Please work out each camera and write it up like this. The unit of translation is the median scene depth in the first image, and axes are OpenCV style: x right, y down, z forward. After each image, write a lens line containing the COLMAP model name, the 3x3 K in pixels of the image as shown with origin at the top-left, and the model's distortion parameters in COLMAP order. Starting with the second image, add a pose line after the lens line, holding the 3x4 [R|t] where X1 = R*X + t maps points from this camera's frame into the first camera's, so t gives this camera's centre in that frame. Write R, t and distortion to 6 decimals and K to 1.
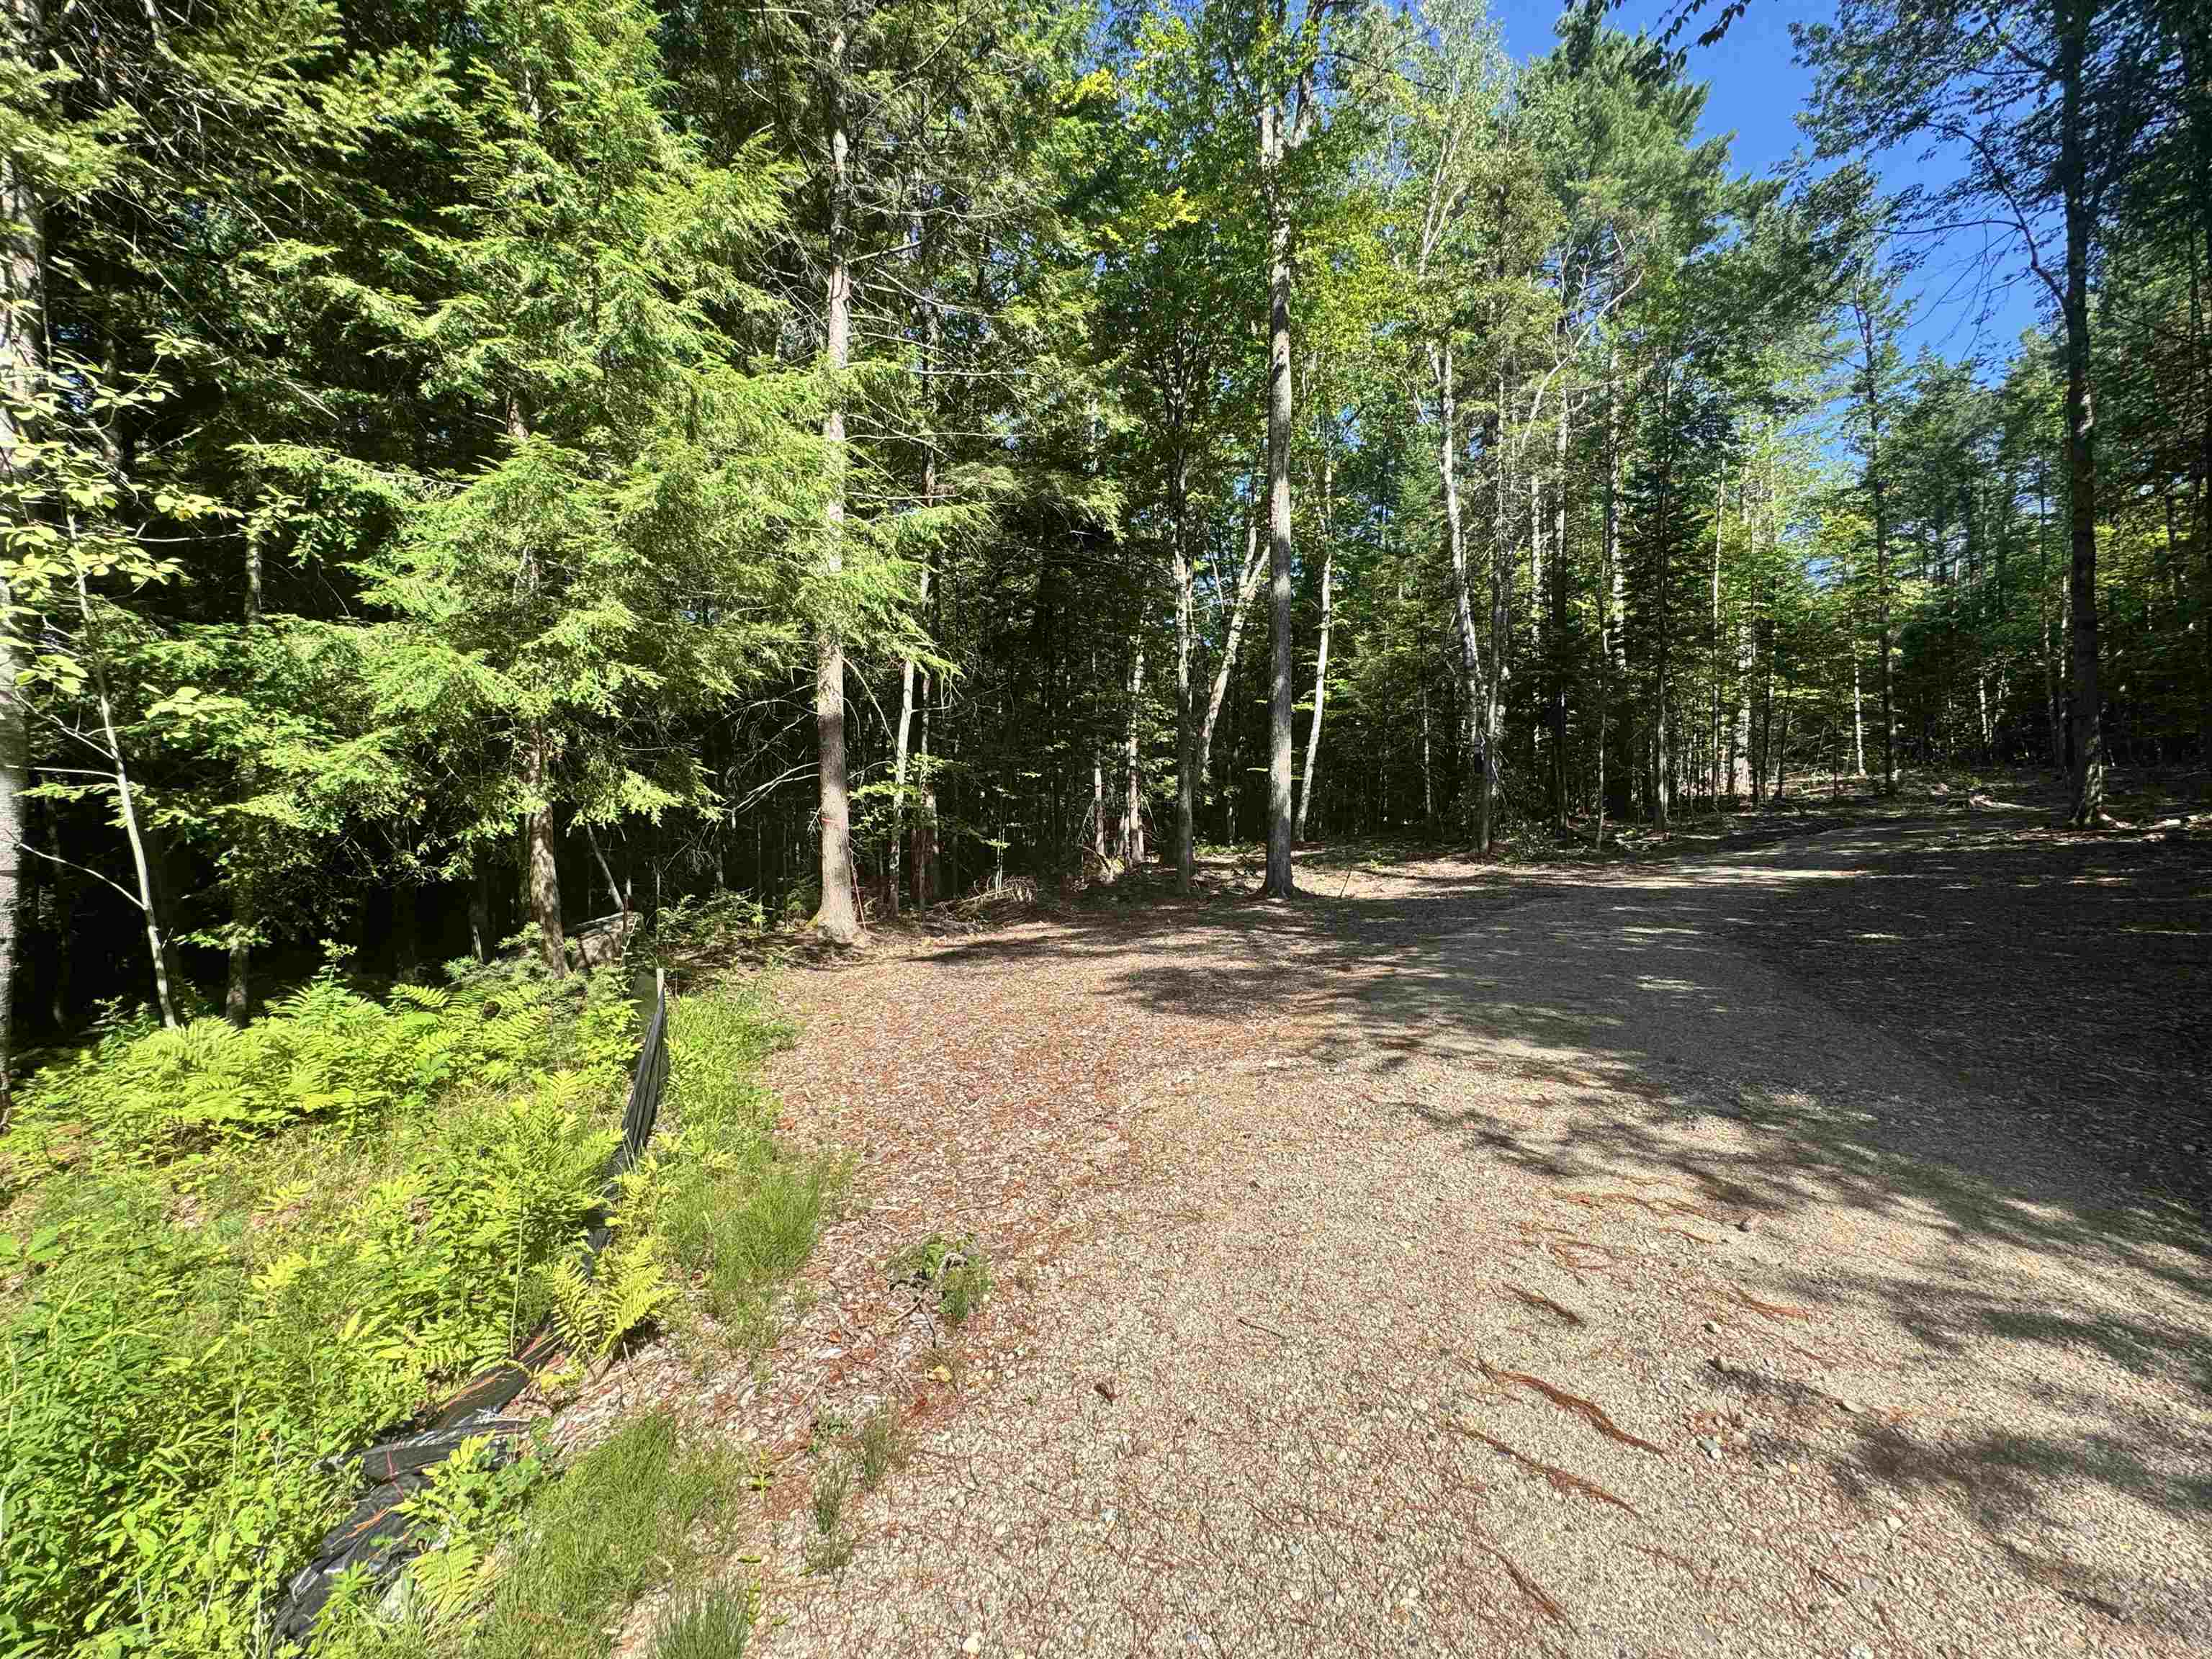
lens RADIAL K [[889.2, 0, 1106.0], [0, 889.2, 829.5], [0, 0, 1]] dist [0.000251, -0.005421]
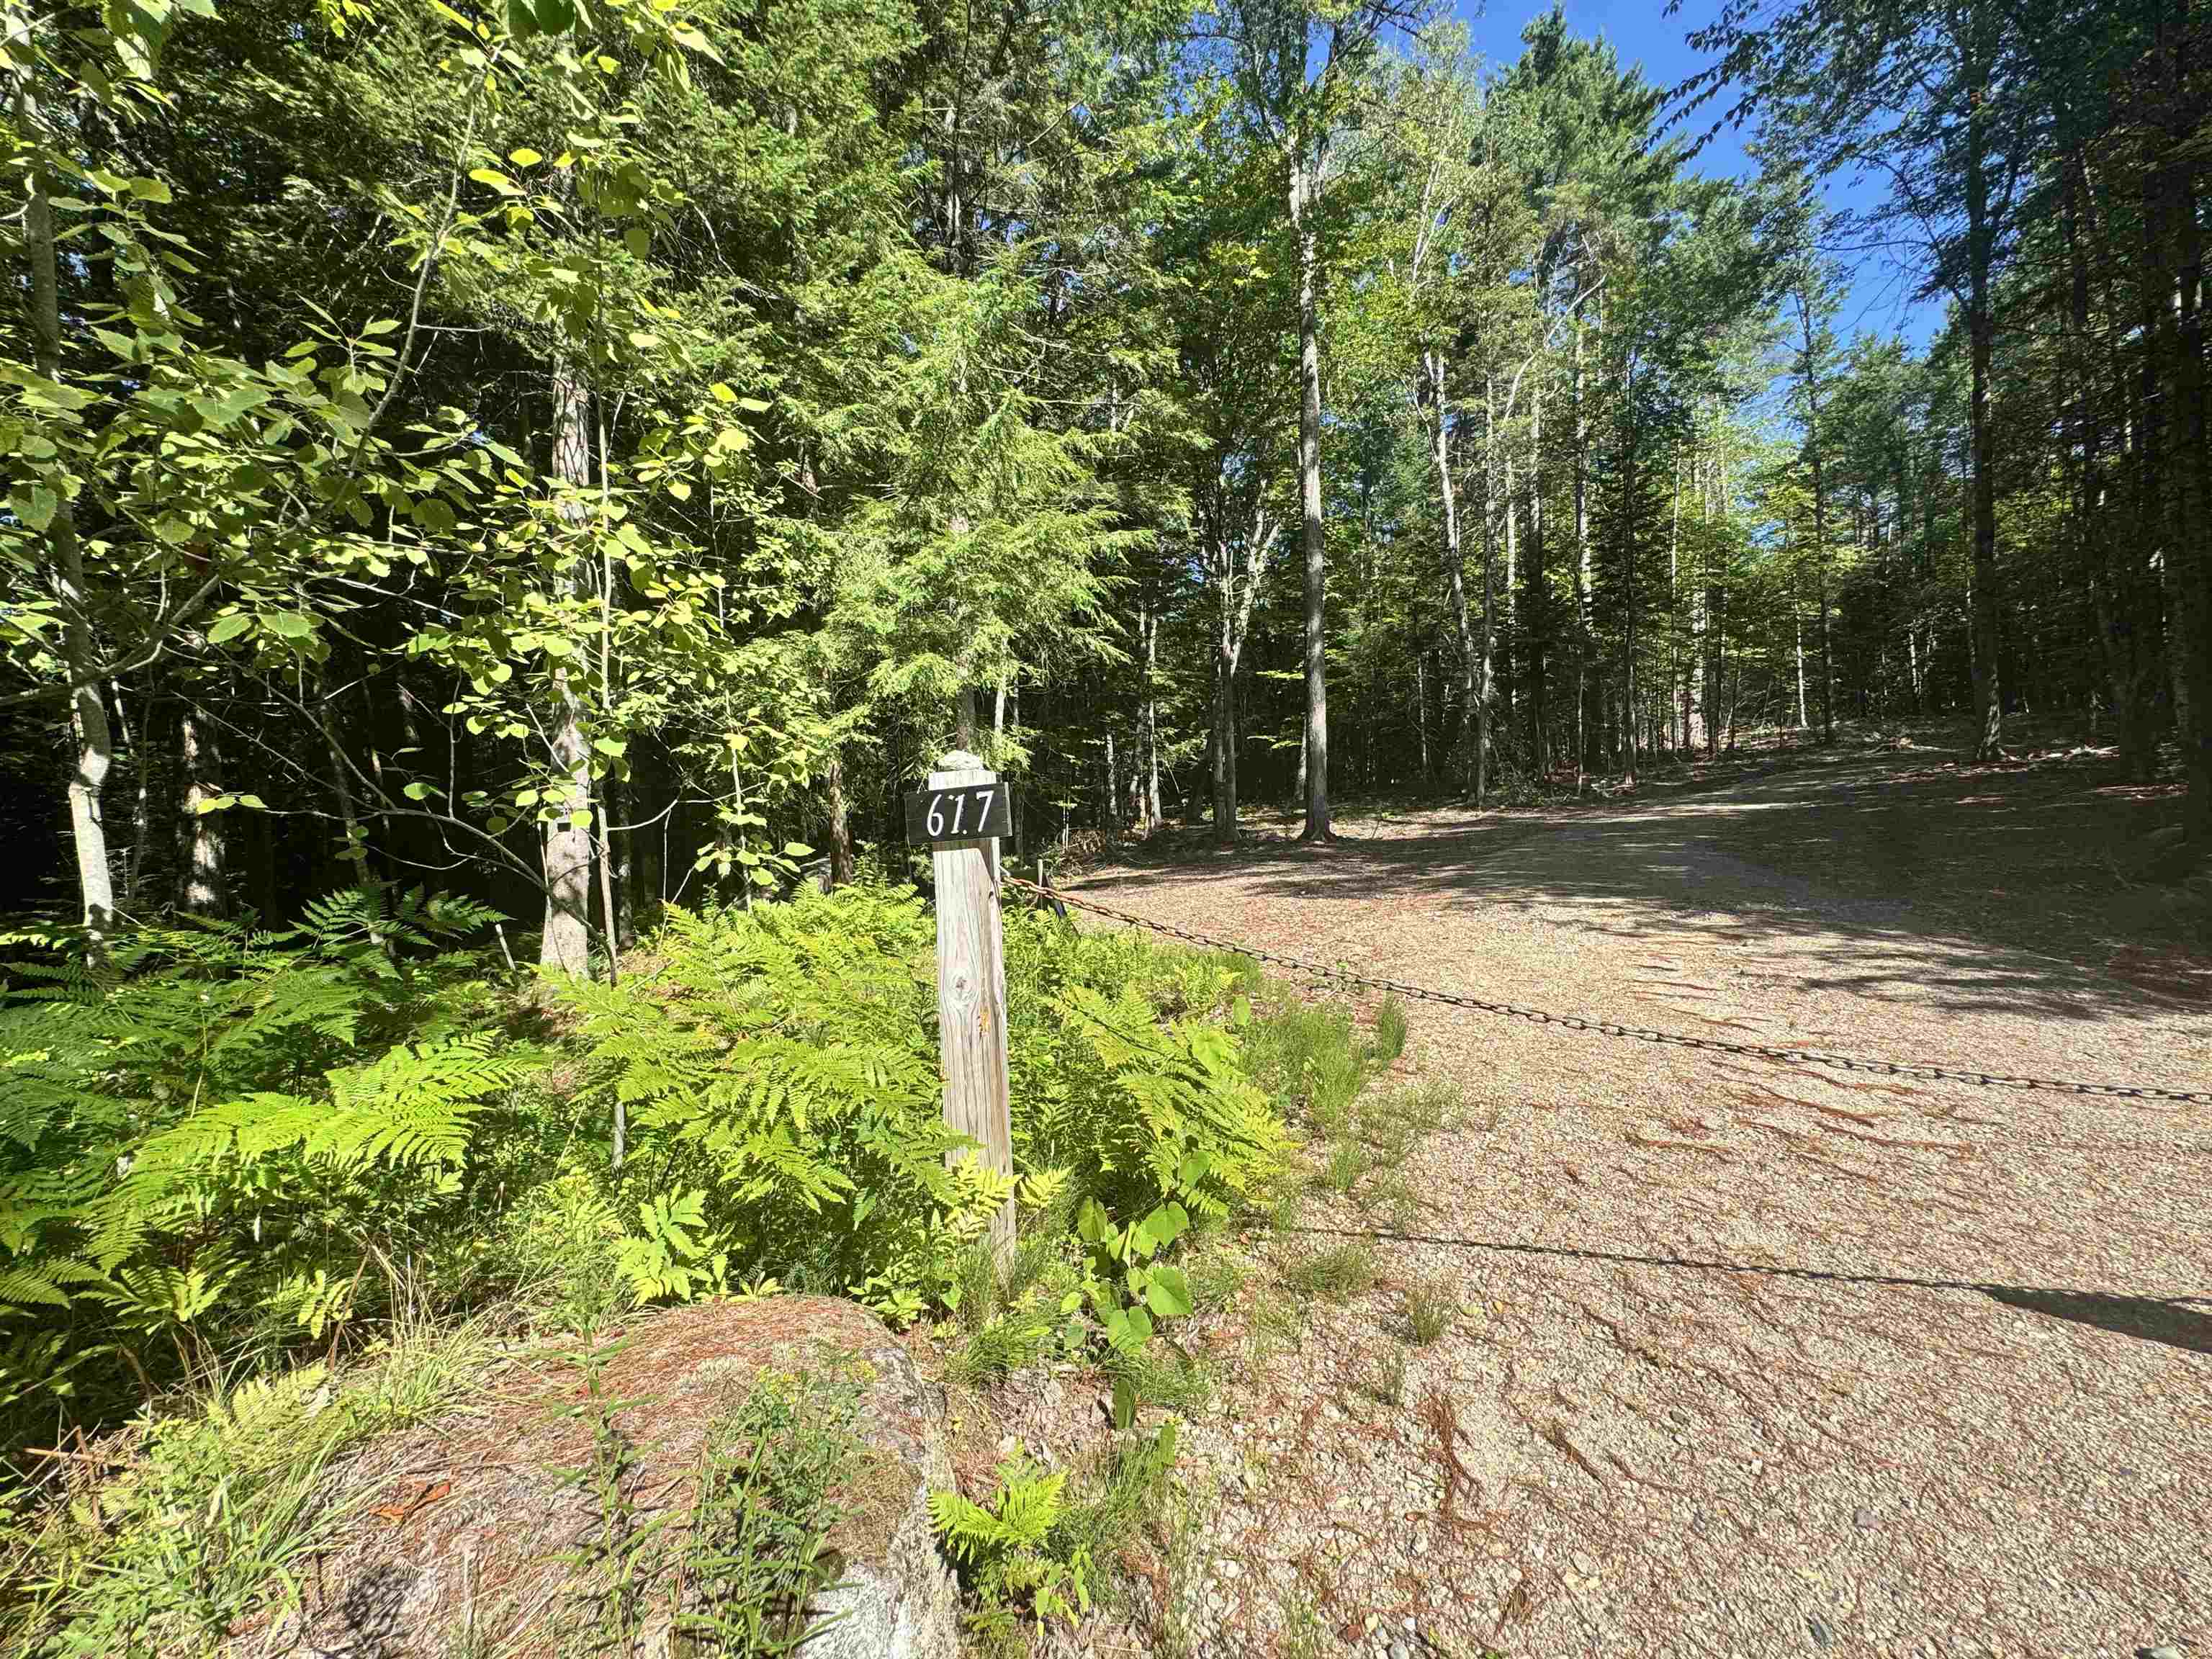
lens RADIAL K [[889.2, 0, 1106.0], [0, 889.2, 829.5], [0, 0, 1]] dist [0.000251, -0.005421]
pose [[0.998780, -0.031351, 0.038144, -0.074908], [0.030227, 0.999102, 0.029687, 0.010499], [-0.039041, -0.028498, 0.998831, -0.088887]]
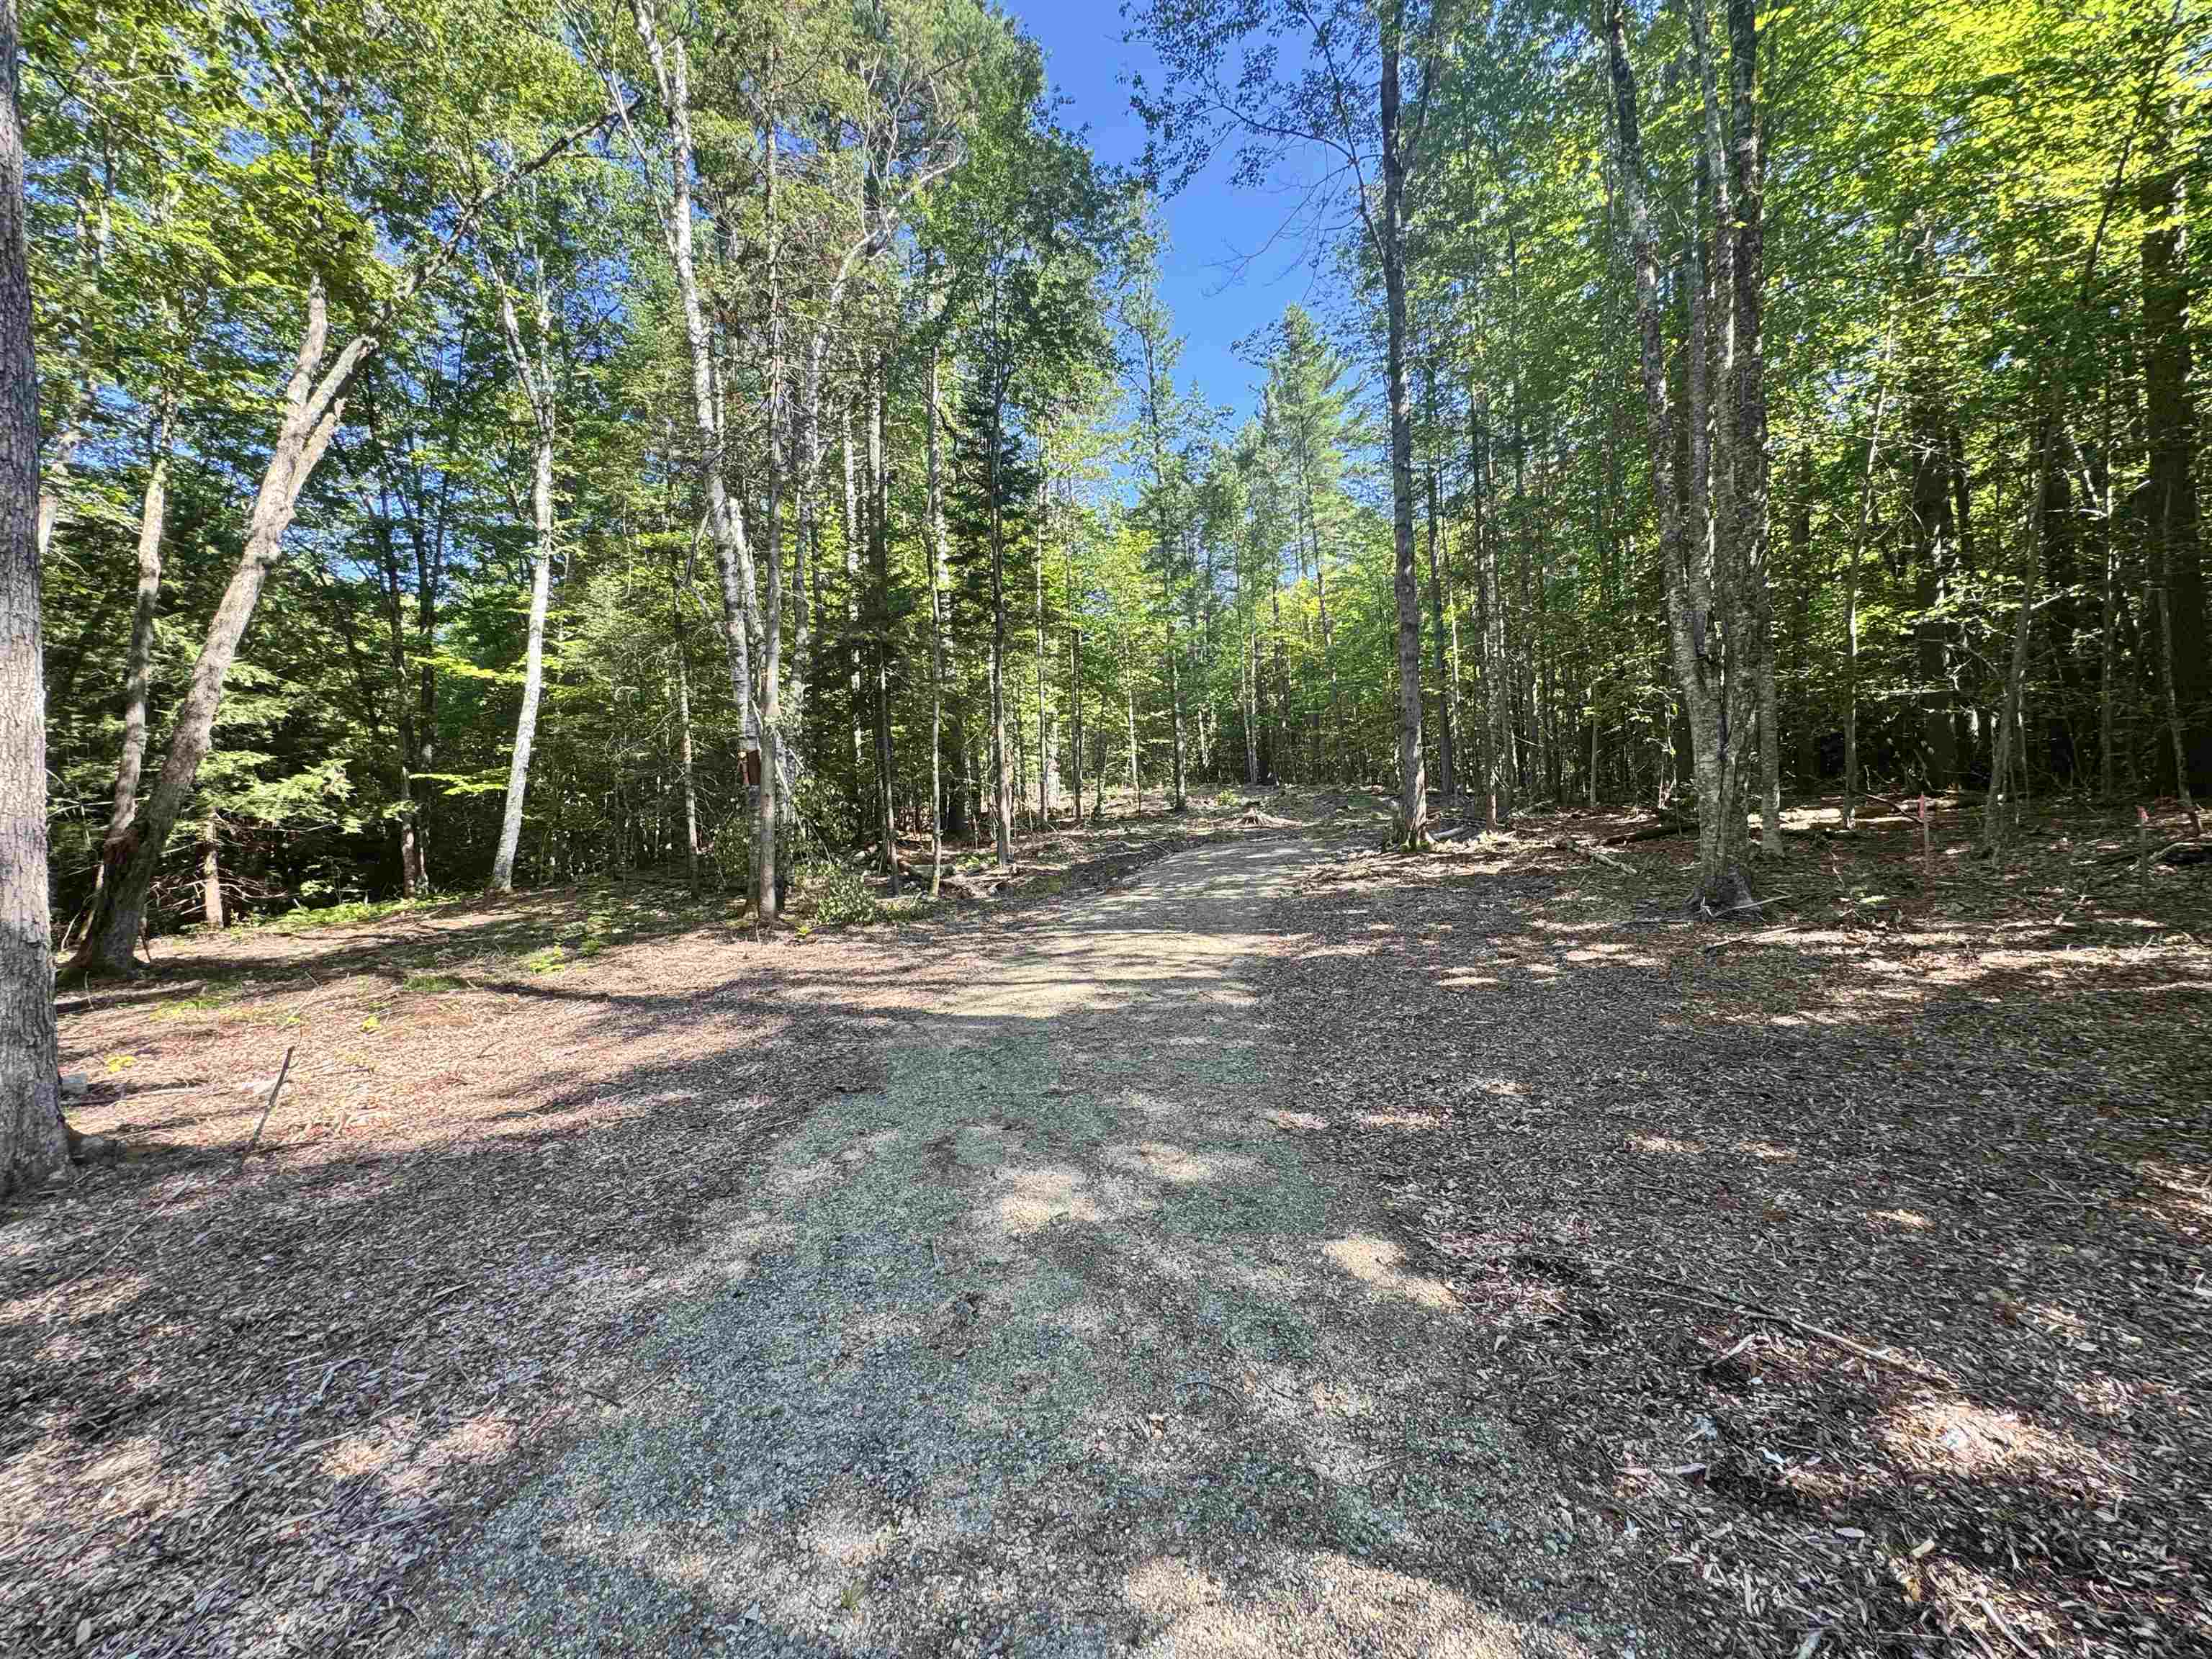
lens RADIAL K [[885.4, 0, 1106.0], [0, 885.4, 829.5], [0, 0, 1]] dist [-0.001083, -0.000058]
pose [[0.759265, -0.022531, 0.650392, 0.171731], [0.032252, 0.999475, -0.003028, -0.017898], [-0.649982, 0.023276, 0.759593, 0.322529]]
